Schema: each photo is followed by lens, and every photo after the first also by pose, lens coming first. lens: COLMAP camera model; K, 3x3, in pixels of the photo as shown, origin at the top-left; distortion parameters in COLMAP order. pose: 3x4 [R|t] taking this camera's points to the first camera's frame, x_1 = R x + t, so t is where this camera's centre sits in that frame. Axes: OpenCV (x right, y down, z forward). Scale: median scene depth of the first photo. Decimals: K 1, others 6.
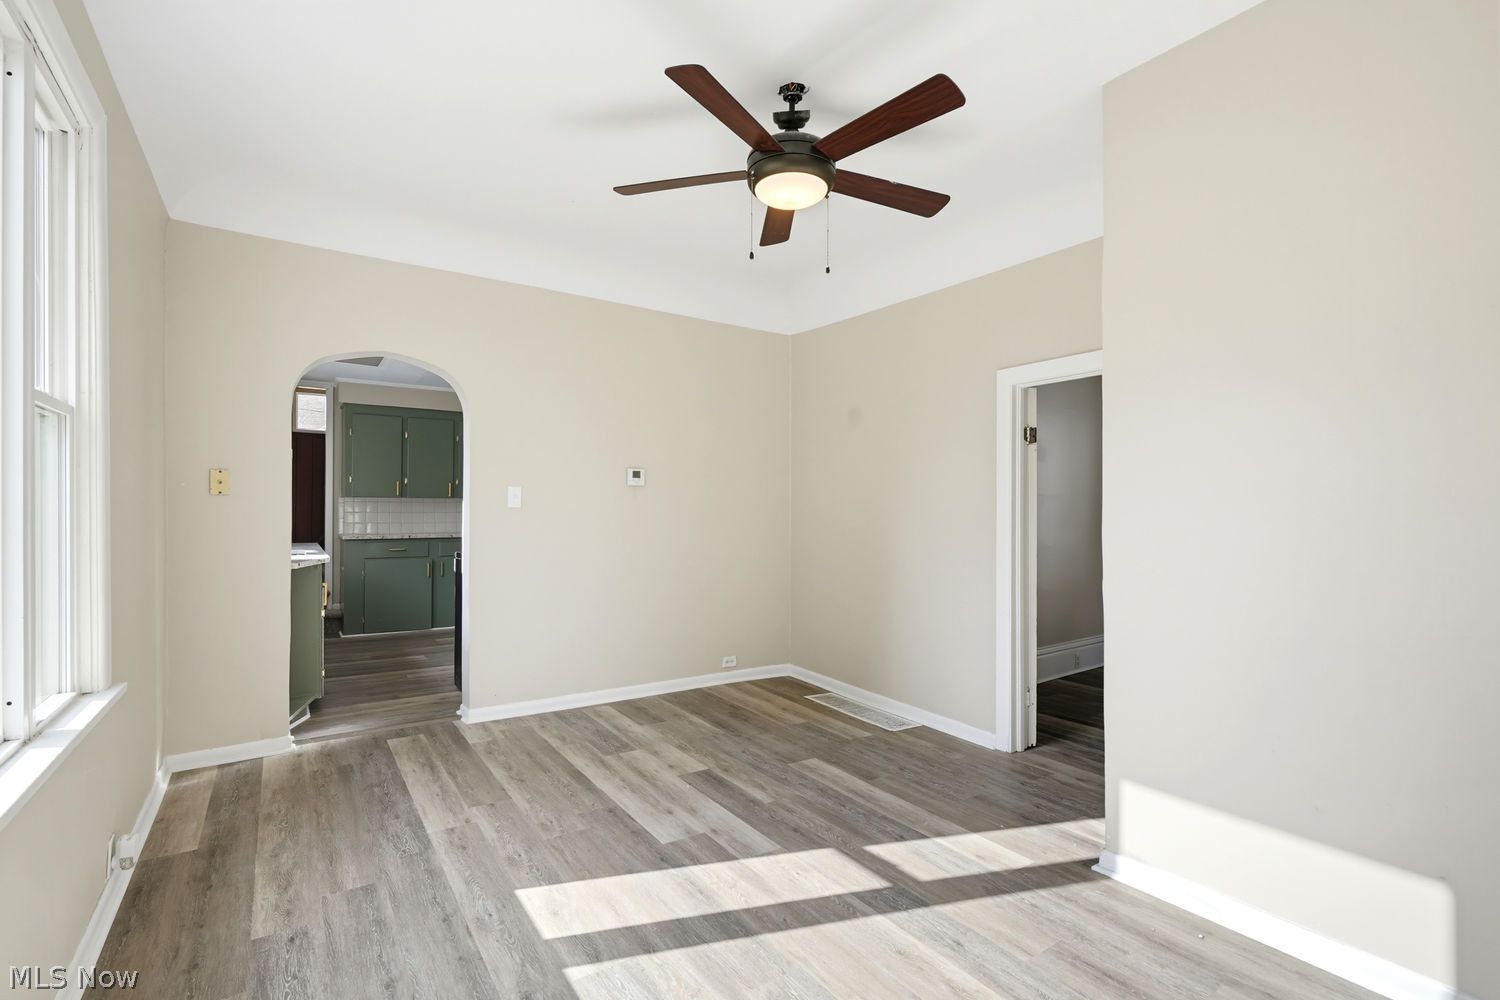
lens RADIAL K [[686.1, 0, 743.3], [0, 686.1, 510.4], [0, 0, 1]] dist [-0.005948, 0.002164]
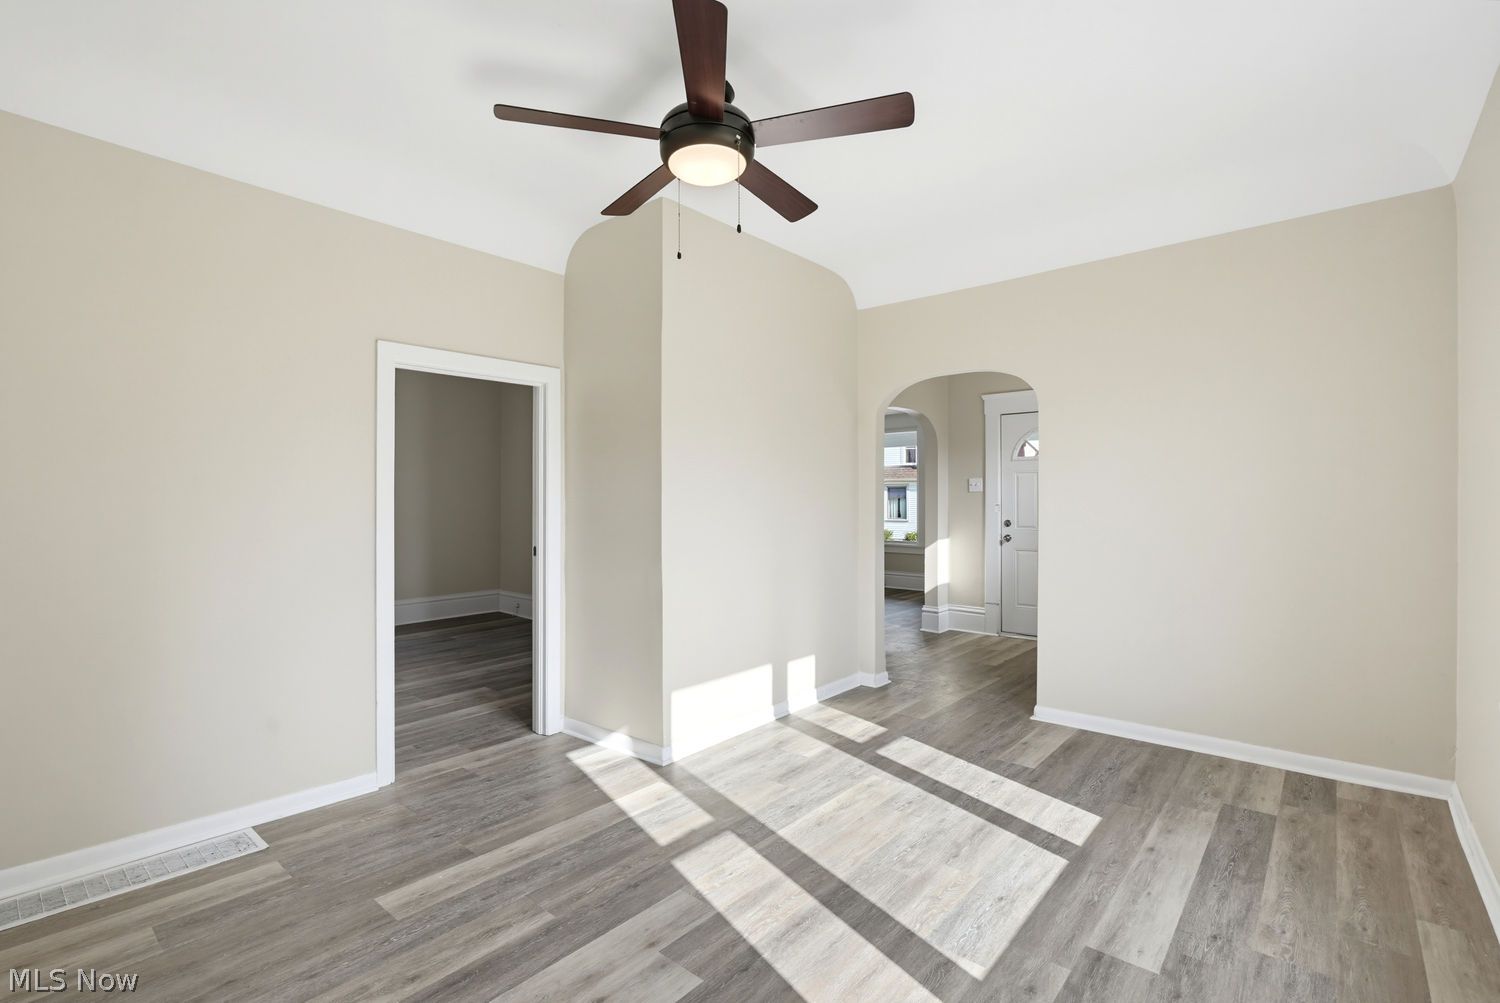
lens RADIAL K [[686.1, 0, 742.2], [0, 686.1, 496.9], [0, 0, 1]] dist [-0.005948, 0.002164]
pose [[-0.254030, -0.001125, 0.967196, -0.767929], [0.004129, 0.999989, 0.002247, -0.011488], [-0.967188, 0.004564, -0.254023, 1.081492]]
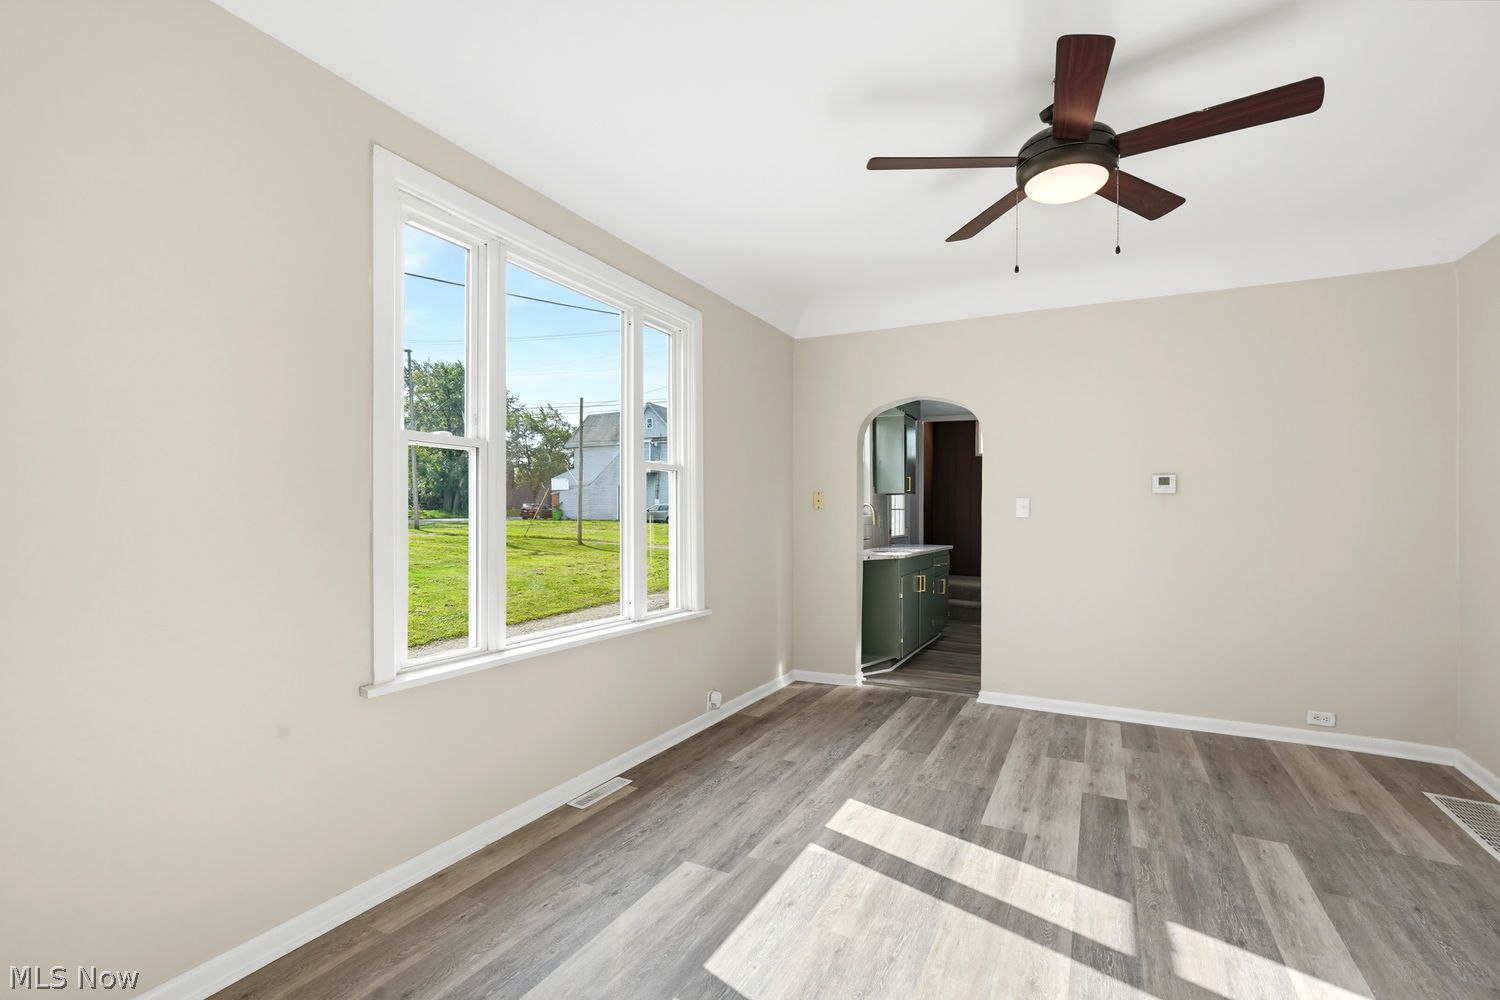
lens RADIAL K [[686.1, 0, 758.6], [0, 686.1, 512.9], [0, 0, 1]] dist [-0.005948, 0.002164]
pose [[0.488836, -0.007229, -0.872346, 0.629926], [-0.007108, 0.999899, -0.012269, 0.009303], [0.872347, 0.012198, 0.488735, 0.147180]]
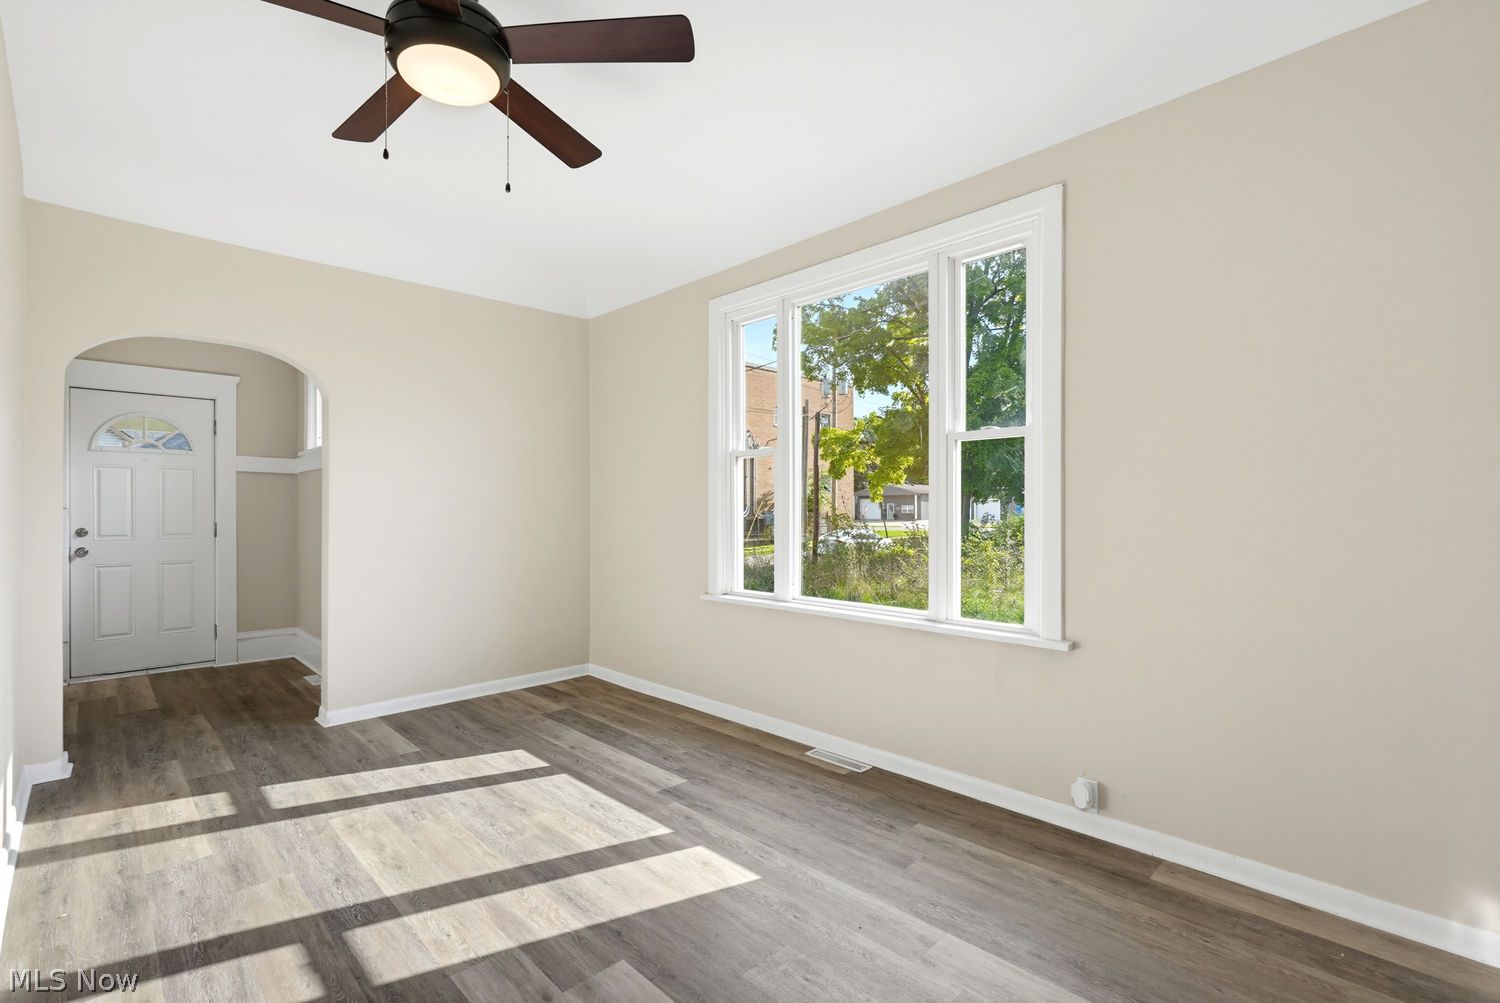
lens RADIAL K [[686.1, 0, 736.4], [0, 686.1, 514.7], [0, 0, 1]] dist [-0.005948, 0.002164]
pose [[-0.986436, -0.002584, -0.164127, -0.110468], [-0.004861, 0.999897, 0.013474, 0.008648], [0.164075, 0.014089, -0.986347, 1.638714]]
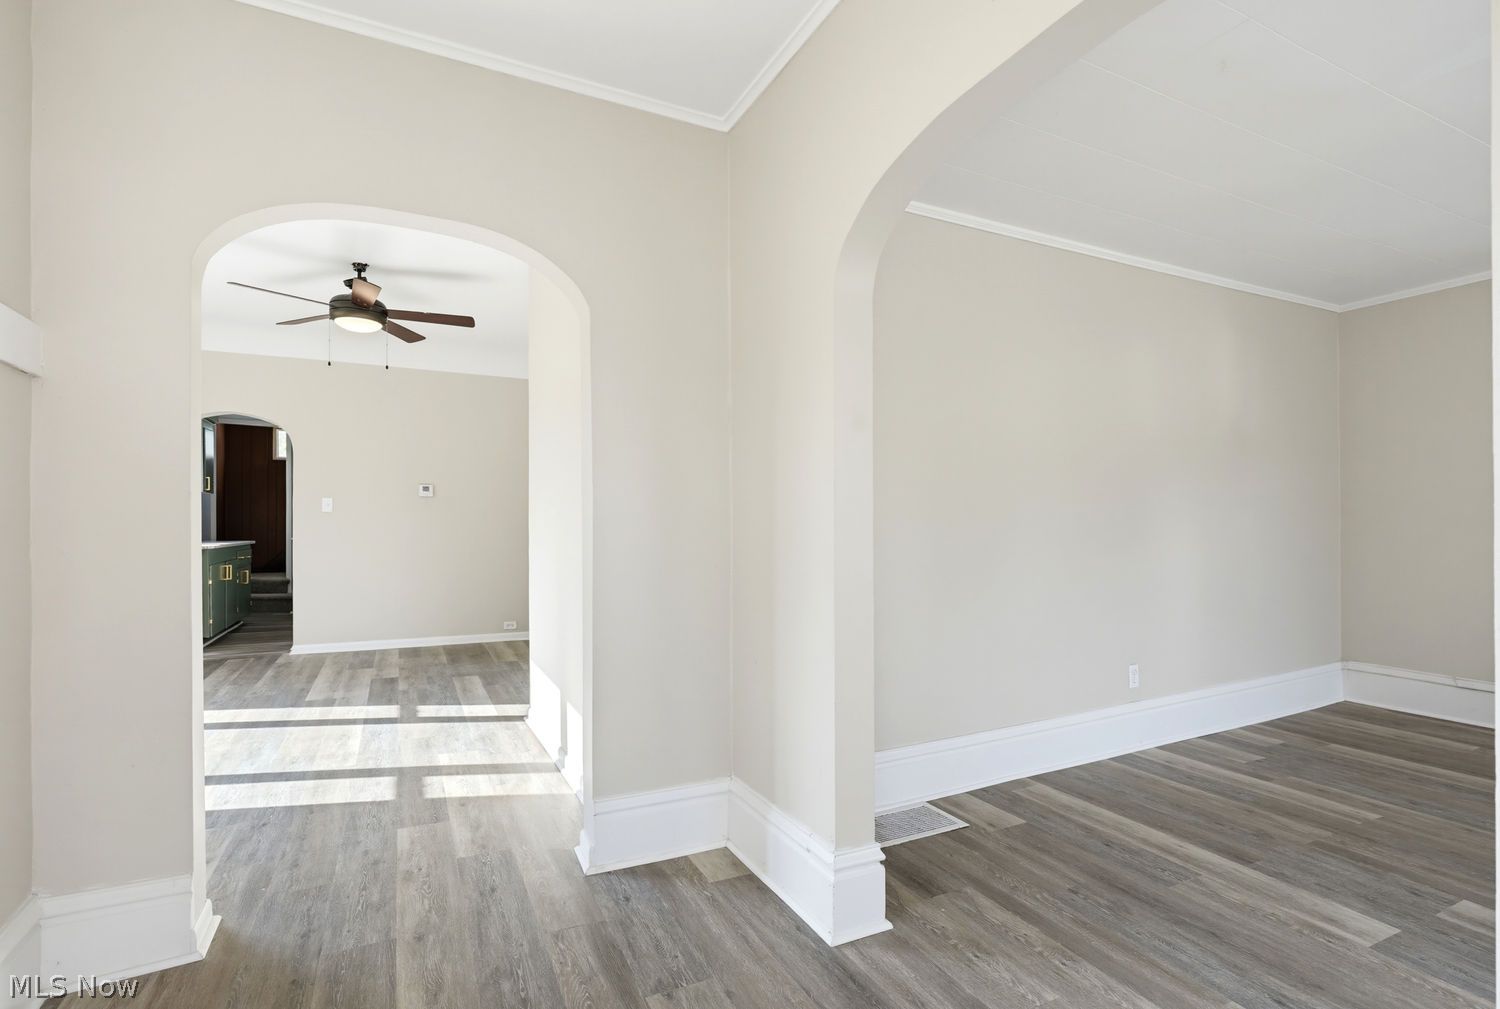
lens RADIAL K [[686.1, 0, 739.4], [0, 686.1, 522.5], [0, 0, 1]] dist [-0.005948, 0.002164]
pose [[0.990759, -0.006906, -0.135455, 1.146743], [0.005905, 0.999952, -0.007788, 0.054993], [0.135503, 0.006916, 0.990753, -0.538414]]
